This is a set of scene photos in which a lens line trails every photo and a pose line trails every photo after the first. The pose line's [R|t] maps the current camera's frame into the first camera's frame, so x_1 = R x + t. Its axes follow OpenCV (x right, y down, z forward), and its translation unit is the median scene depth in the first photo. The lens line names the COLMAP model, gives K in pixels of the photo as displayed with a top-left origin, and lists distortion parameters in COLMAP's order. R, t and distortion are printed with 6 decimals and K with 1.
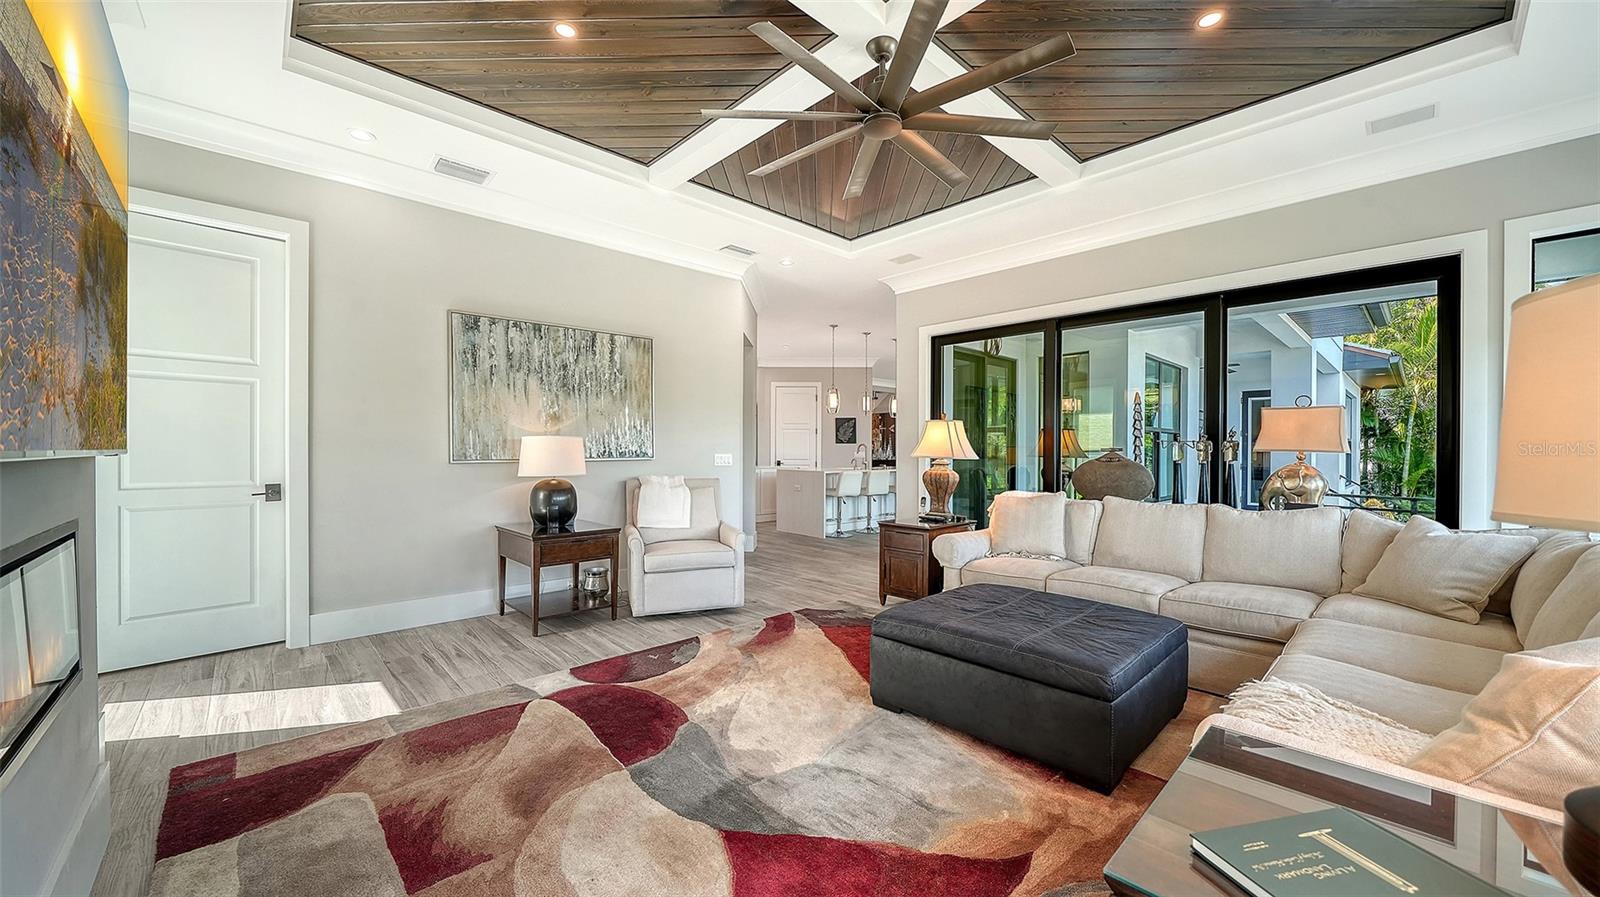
lens RADIAL K [[583.0, 0, 798.0], [0, 583.0, 449.8], [0, 0, 1]] dist [-0.006459, -0.000888]
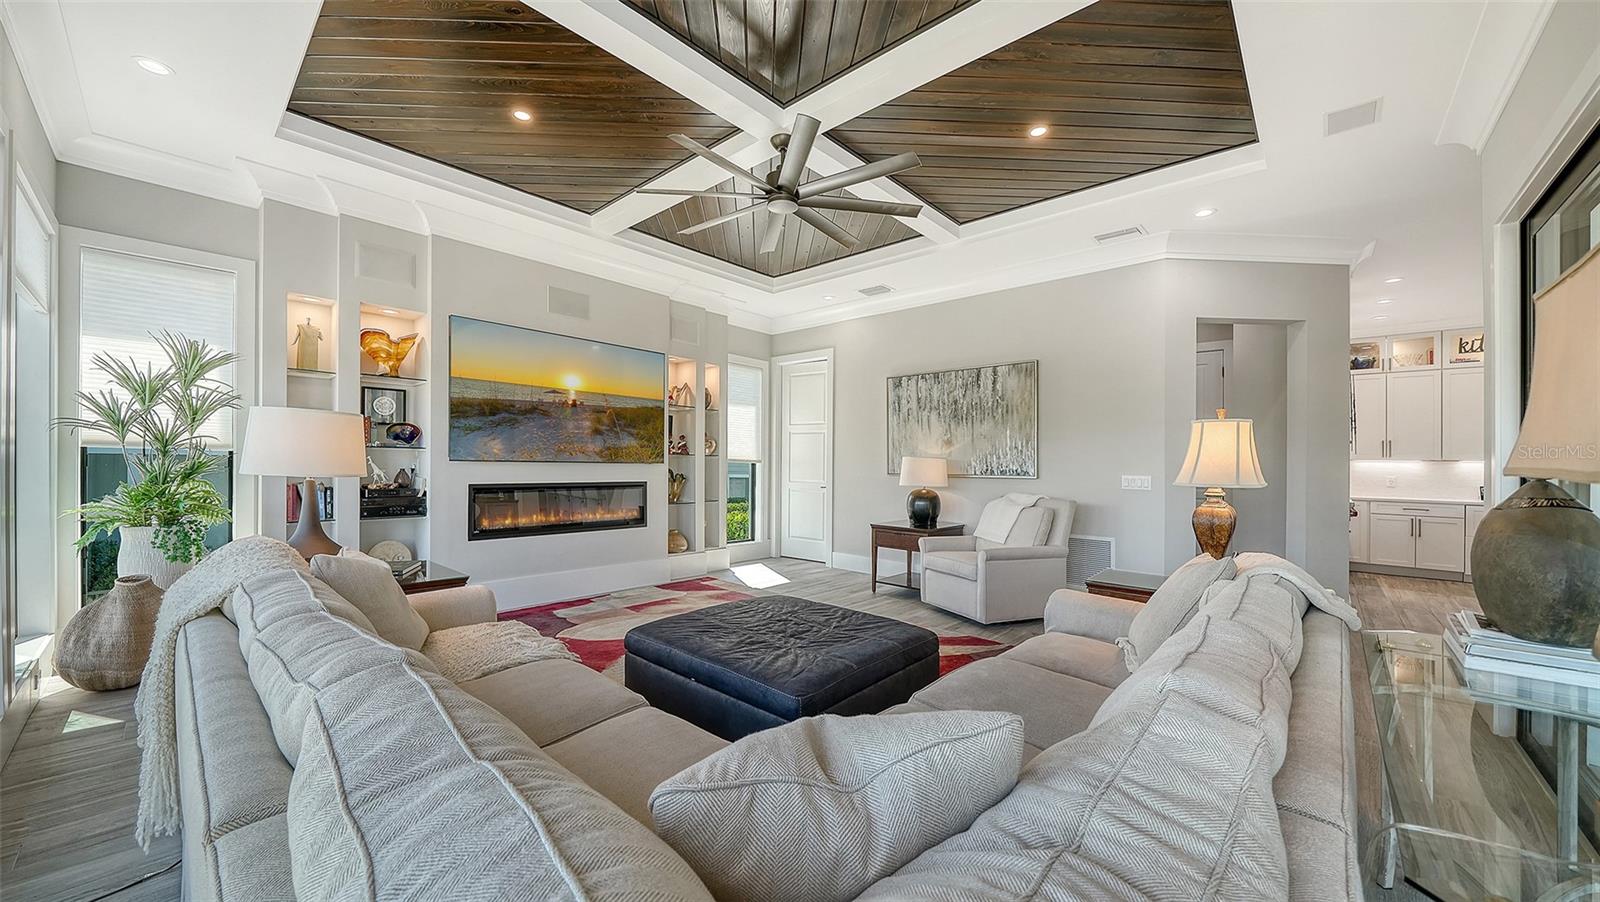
lens RADIAL K [[590.4, 0, 802.6], [0, 590.4, 464.3], [0, 0, 1]] dist [-0.001290, -0.000055]
pose [[0.087239, 0.002164, -0.996185, 0.842452], [-0.015794, 0.999875, 0.000789, -0.002902], [0.996062, 0.015665, 0.087262, 0.558823]]
